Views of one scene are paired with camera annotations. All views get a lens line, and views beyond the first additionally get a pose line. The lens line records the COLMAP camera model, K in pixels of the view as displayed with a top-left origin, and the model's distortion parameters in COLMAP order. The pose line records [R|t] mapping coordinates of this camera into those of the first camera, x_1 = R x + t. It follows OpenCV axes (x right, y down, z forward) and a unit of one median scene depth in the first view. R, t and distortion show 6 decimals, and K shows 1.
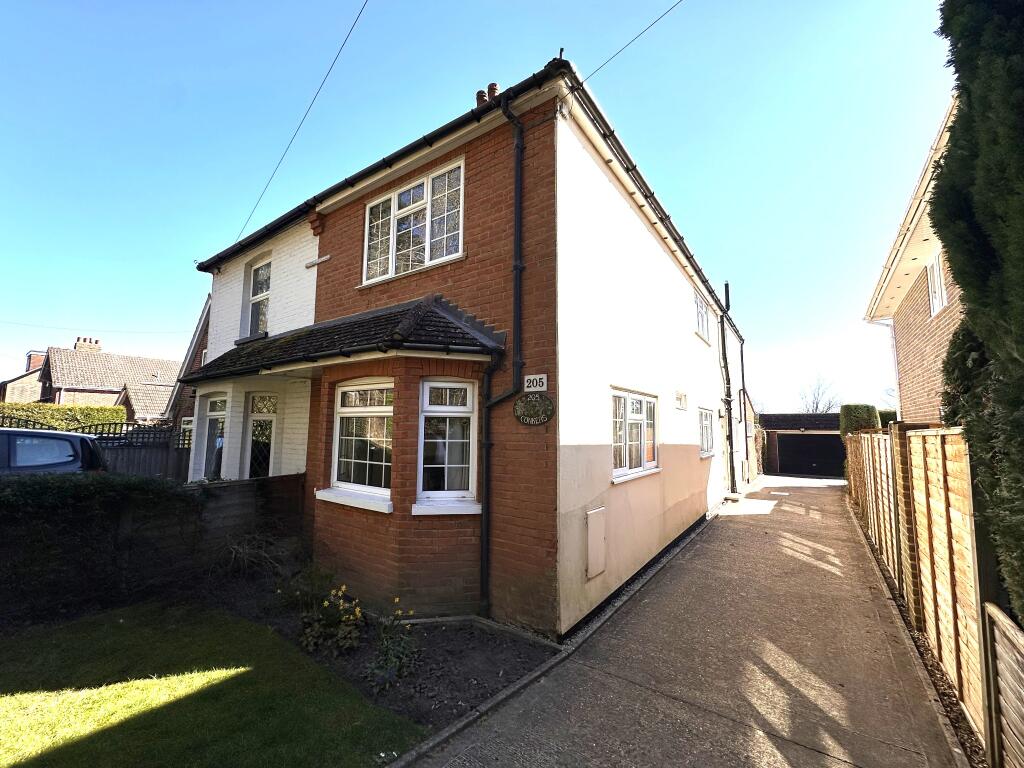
lens RADIAL K [[409.2, 0, 510.3], [0, 409.2, 384.1], [0, 0, 1]] dist [-0.005675, 0.000731]
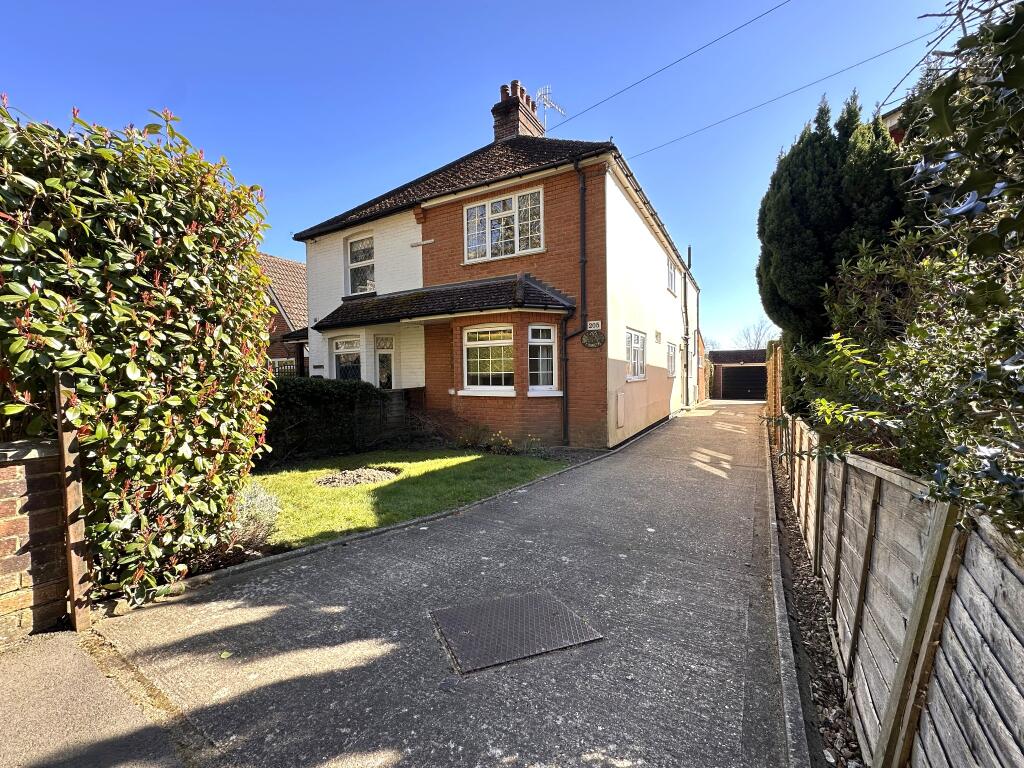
lens RADIAL K [[409.2, 0, 511.2], [0, 409.2, 384.5], [0, 0, 1]] dist [-0.005675, 0.000731]
pose [[0.995391, -0.025144, 0.092542, -0.467176], [0.012426, 0.990697, 0.135519, 0.006747], [-0.095088, -0.133744, 0.986443, -0.804298]]
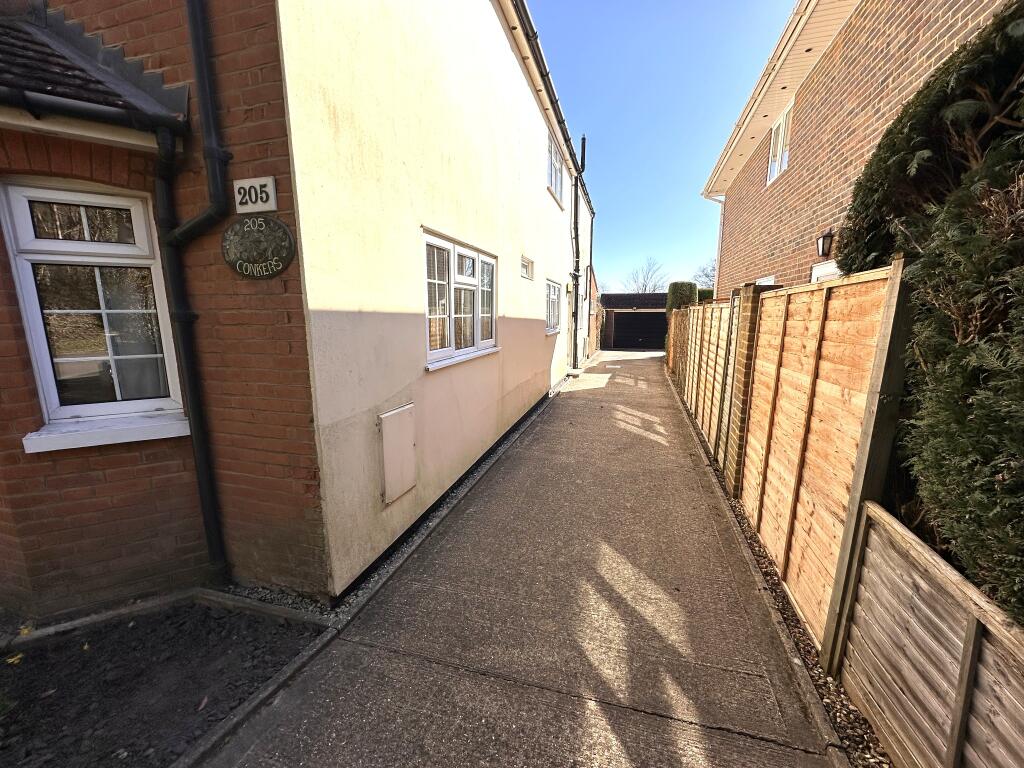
lens RADIAL K [[409.2, 0, 511.7], [0, 409.2, 384.9], [0, 0, 1]] dist [-0.005675, 0.000731]
pose [[0.942724, -0.070663, 0.326005, 0.171465], [-0.023516, 0.960795, 0.276260, 0.073363], [-0.332745, -0.268103, 0.904103, 0.328059]]
